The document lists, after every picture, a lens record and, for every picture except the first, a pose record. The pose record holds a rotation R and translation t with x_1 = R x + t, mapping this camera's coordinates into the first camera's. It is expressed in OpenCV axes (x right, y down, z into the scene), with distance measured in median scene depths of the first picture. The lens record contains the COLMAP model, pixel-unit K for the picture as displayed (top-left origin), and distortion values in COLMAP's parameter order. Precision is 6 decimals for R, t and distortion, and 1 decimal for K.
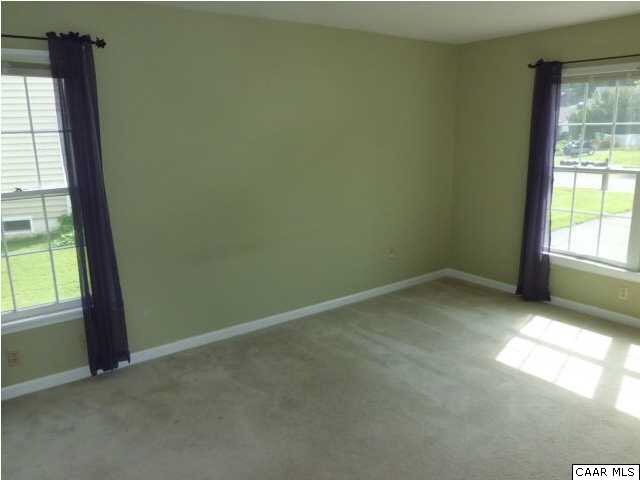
lens RADIAL K [[504.1, 0, 319.4], [0, 504.1, 242.7], [0, 0, 1]] dist [-0.015359, -0.005439]
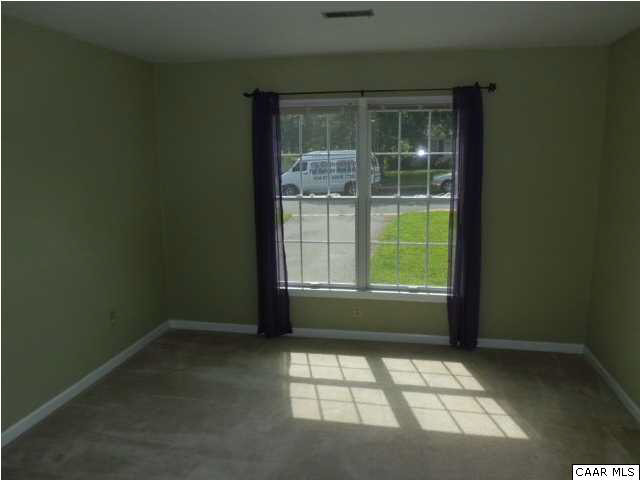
lens RADIAL K [[504.1, 0, 319.4], [0, 504.1, 242.7], [0, 0, 1]] dist [-0.015359, -0.005439]
pose [[0.749406, -0.111876, 0.652591, -0.133489], [0.150292, 0.988637, -0.003103, -0.051676], [-0.644828, 0.100405, 0.757704, 0.218373]]
